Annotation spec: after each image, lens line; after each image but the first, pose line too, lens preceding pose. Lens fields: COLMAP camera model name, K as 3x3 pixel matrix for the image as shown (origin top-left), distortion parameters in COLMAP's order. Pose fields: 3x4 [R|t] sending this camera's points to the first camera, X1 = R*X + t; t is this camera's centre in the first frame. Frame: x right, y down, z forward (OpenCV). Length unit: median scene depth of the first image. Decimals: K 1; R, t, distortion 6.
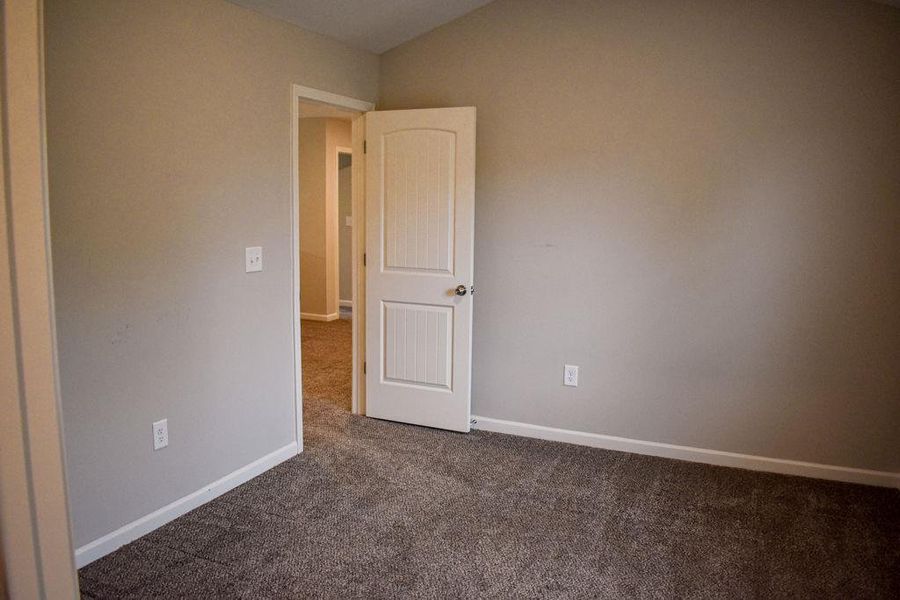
lens RADIAL K [[701.2, 0, 450.0], [0, 701.2, 300.0], [0, 0, 1]] dist [-0.090986, 0.008411]
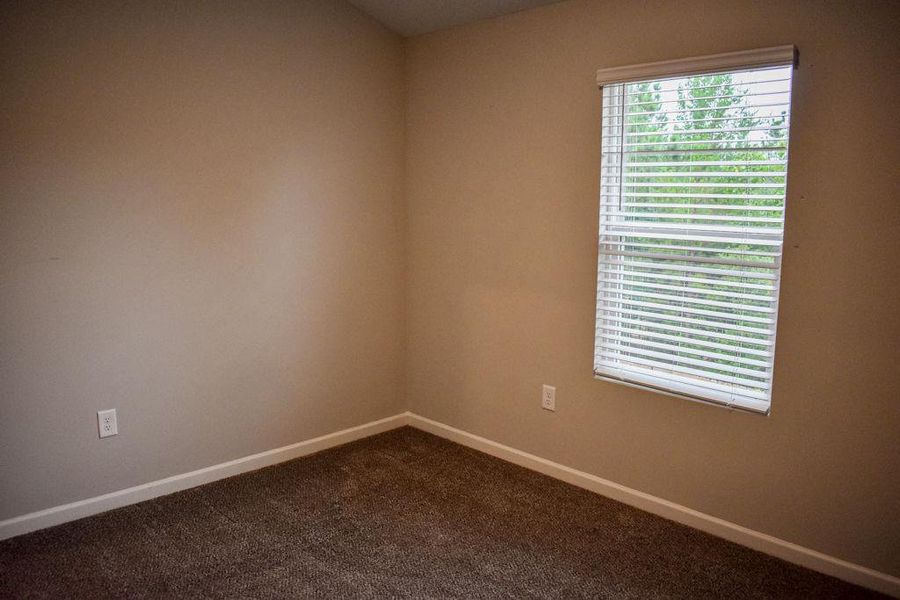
lens RADIAL K [[701.2, 0, 450.0], [0, 701.2, 300.0], [0, 0, 1]] dist [-0.090986, 0.008411]
pose [[0.393768, -0.163297, 0.904589, -0.403146], [0.130786, 0.984035, 0.120708, -0.079387], [-0.909858, 0.070776, 0.408838, 0.404903]]
